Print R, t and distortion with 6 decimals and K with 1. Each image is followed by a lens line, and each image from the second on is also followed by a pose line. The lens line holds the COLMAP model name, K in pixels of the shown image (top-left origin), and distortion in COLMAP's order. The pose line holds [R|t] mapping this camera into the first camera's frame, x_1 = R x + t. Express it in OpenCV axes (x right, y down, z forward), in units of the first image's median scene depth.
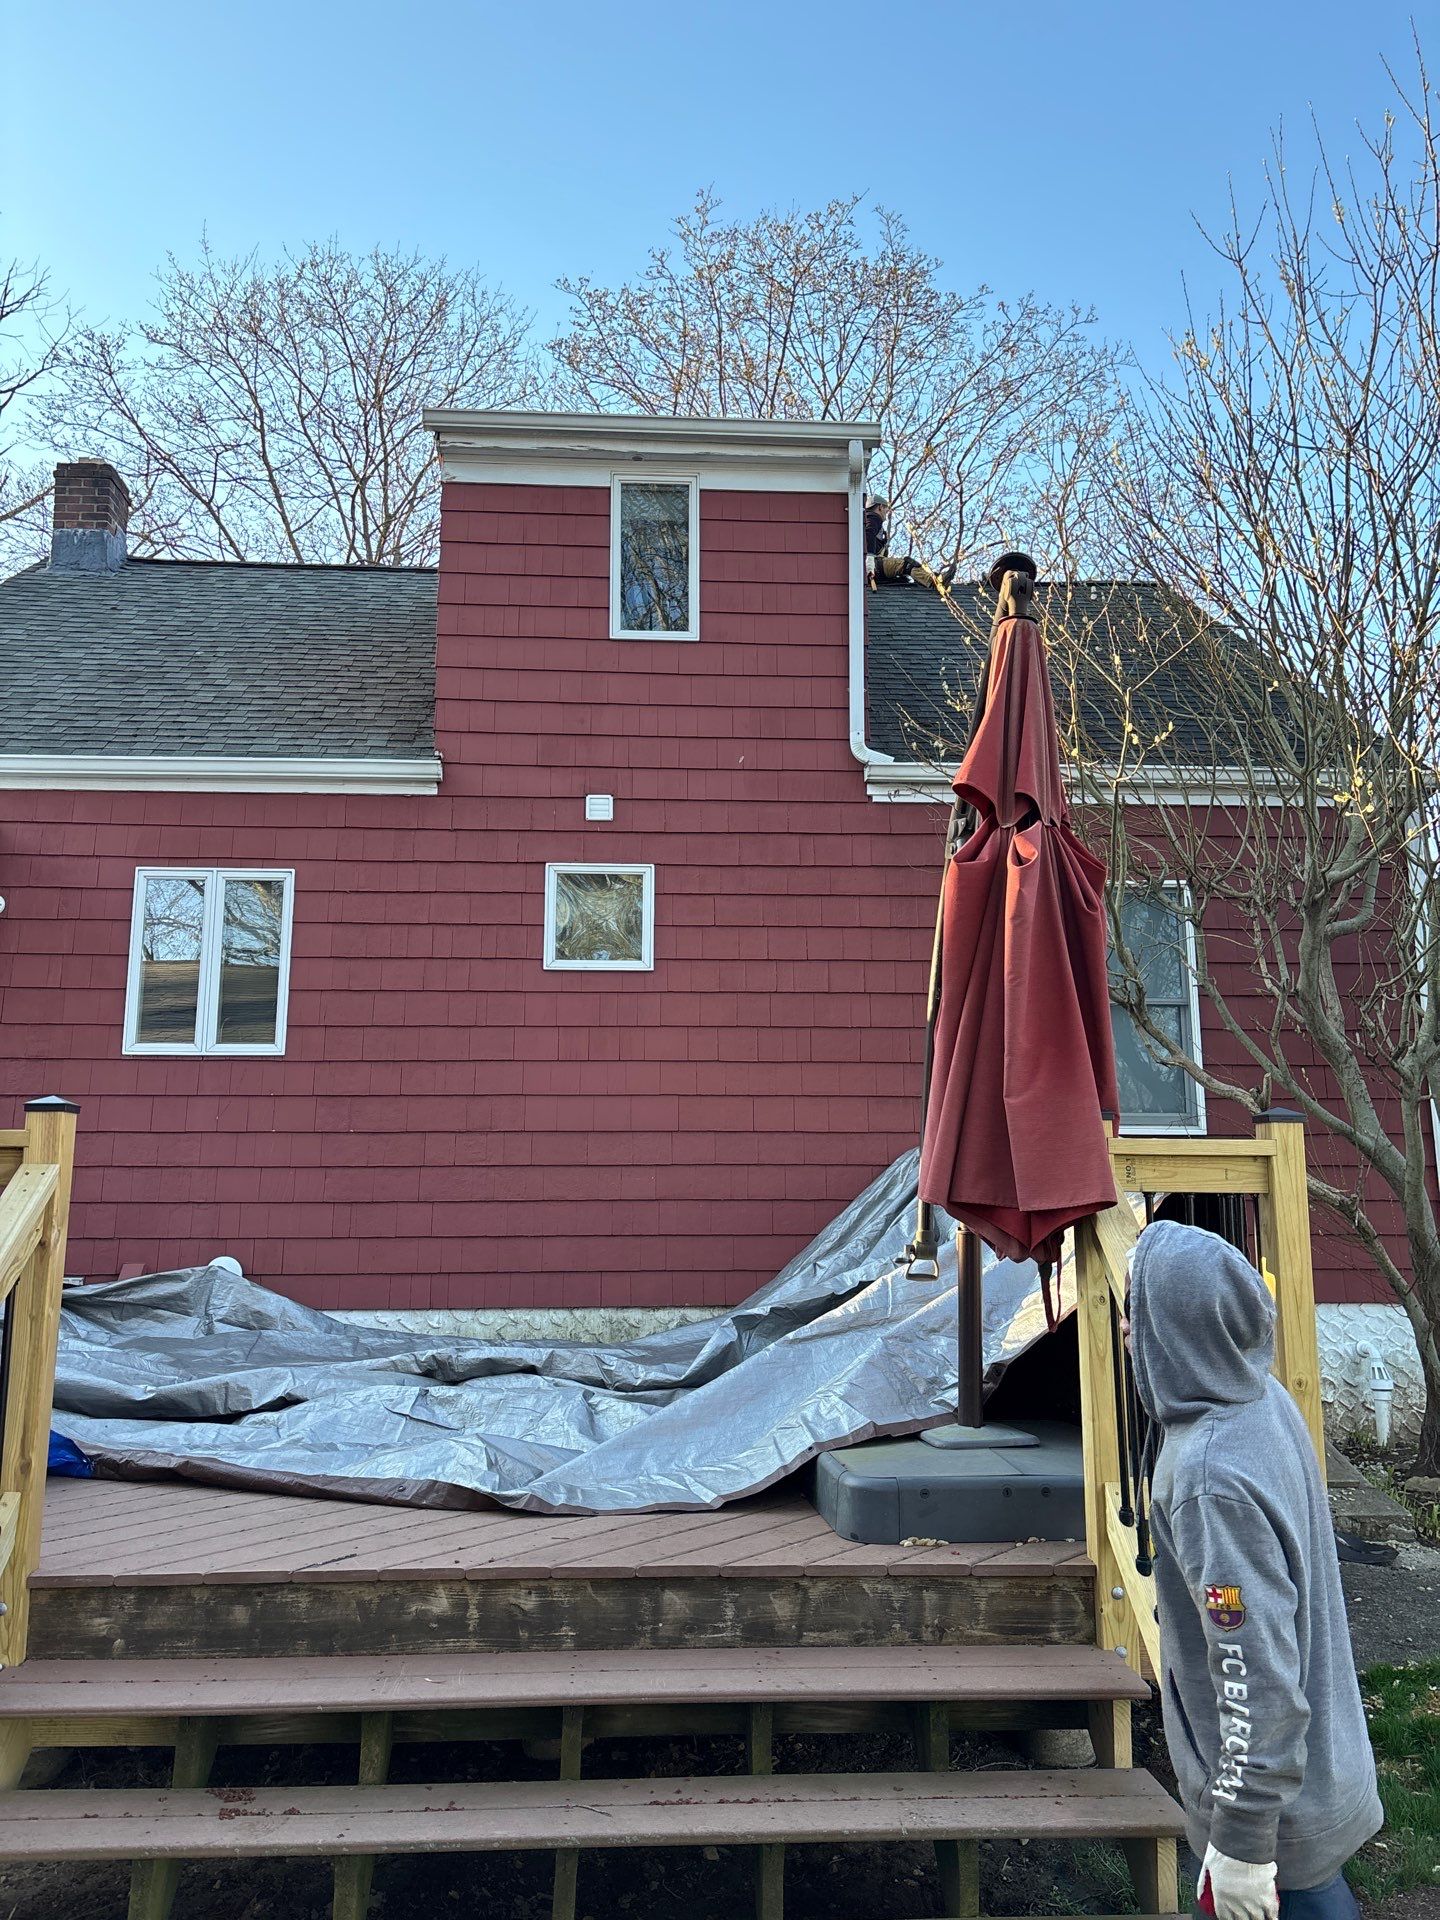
lens RADIAL K [[1432.1, 0, 751.0], [0, 1432.1, 950.4], [0, 0, 1]] dist [0.014737, 0.004846]
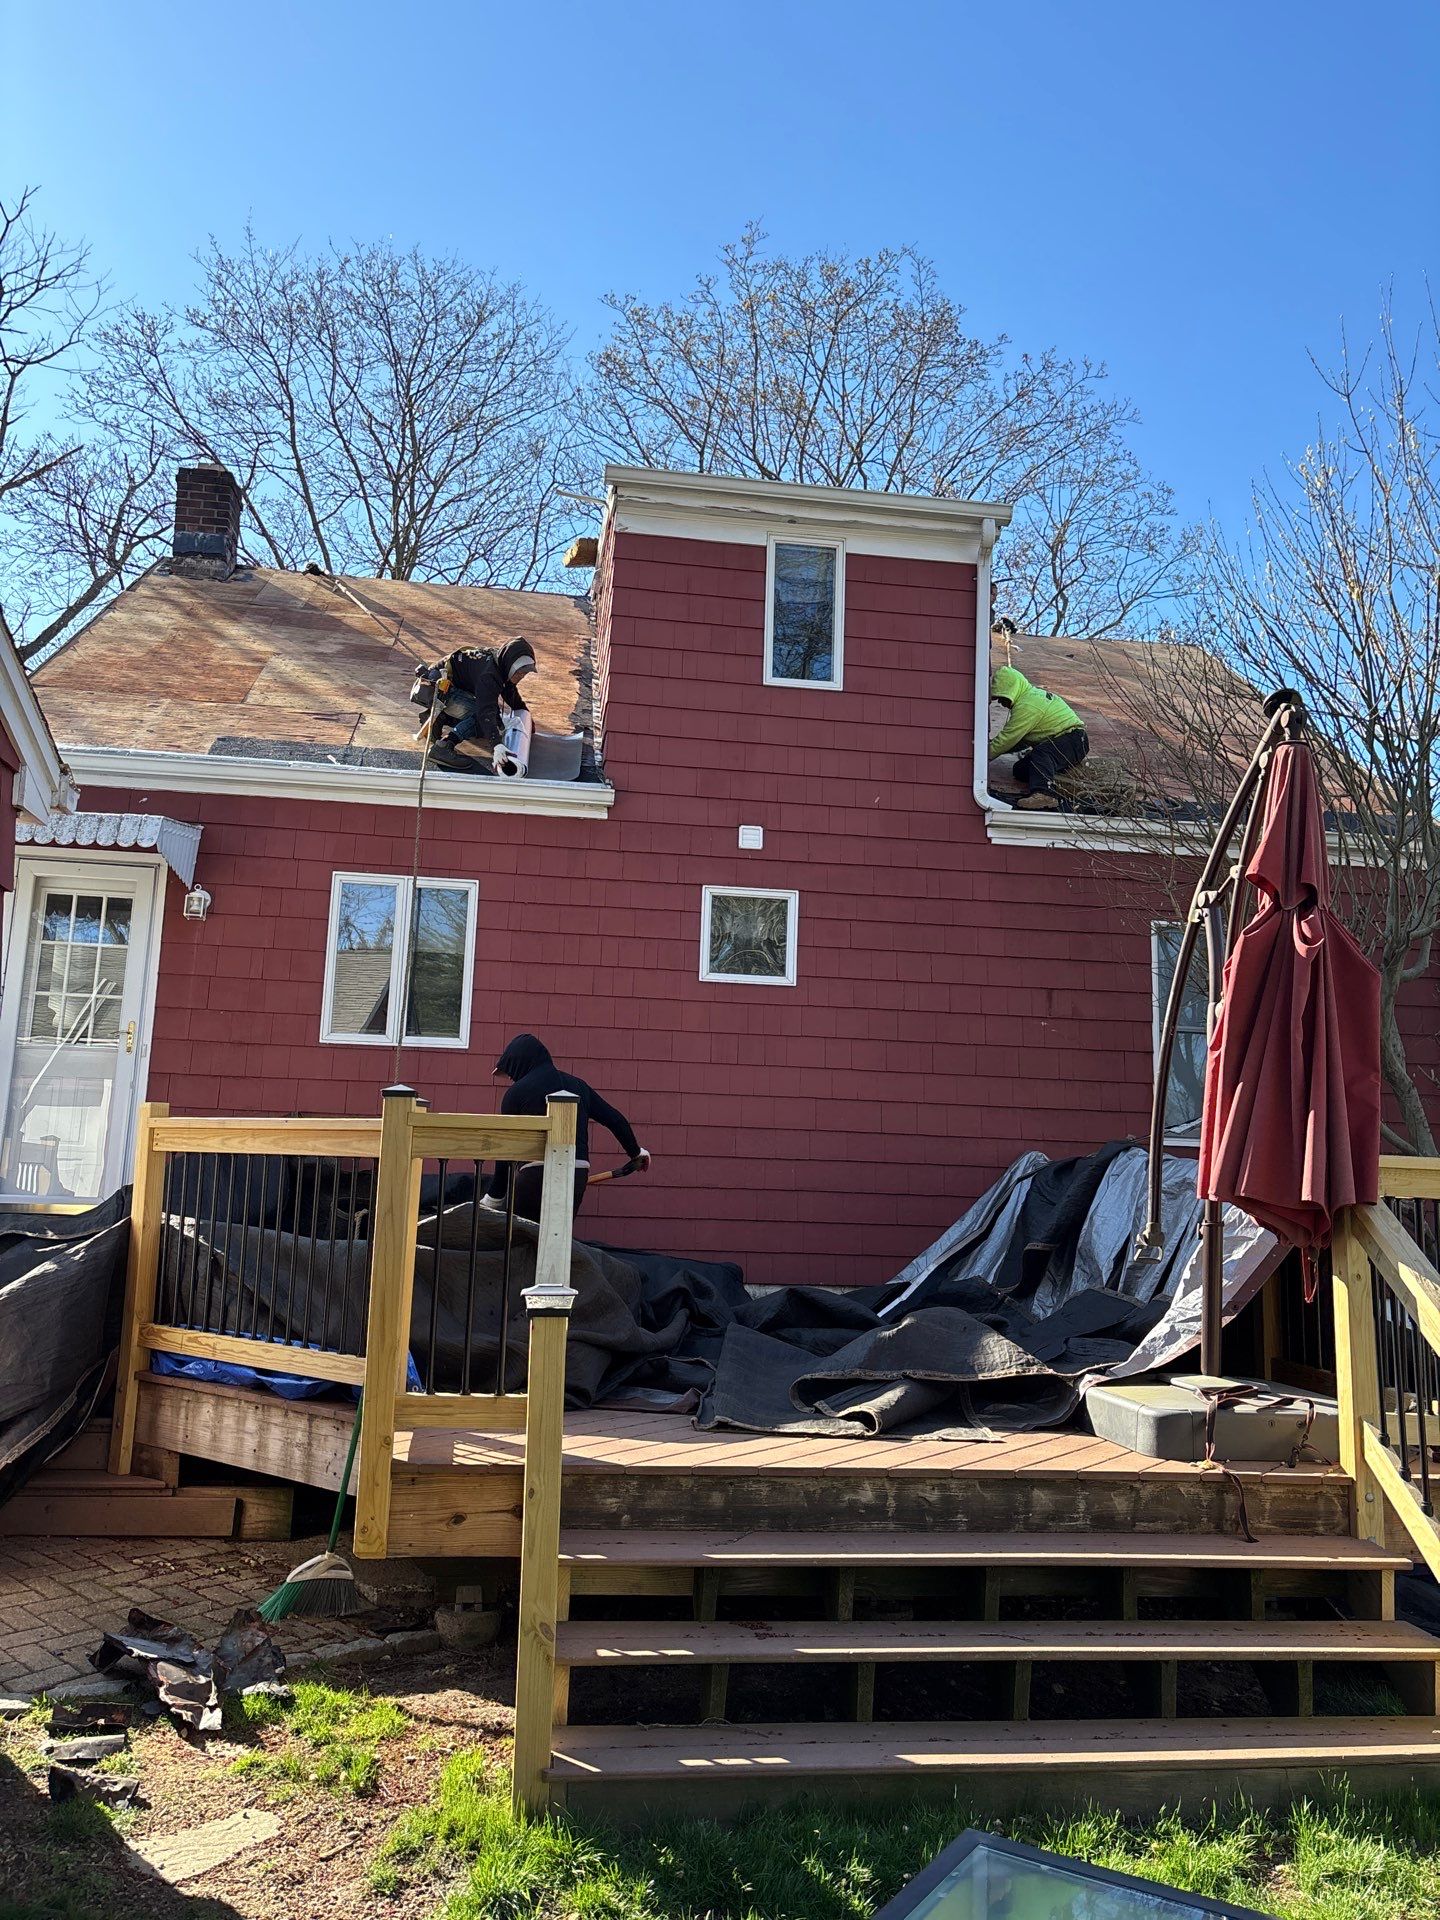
lens RADIAL K [[1438.9, 0, 767.3], [0, 1438.9, 964.1], [0, 0, 1]] dist [0.024207, -0.002292]
pose [[0.996506, 0.043548, 0.071267, -0.169995], [-0.044493, 0.998941, 0.011717, -0.015081], [-0.070681, -0.014846, 0.997388, -0.118001]]
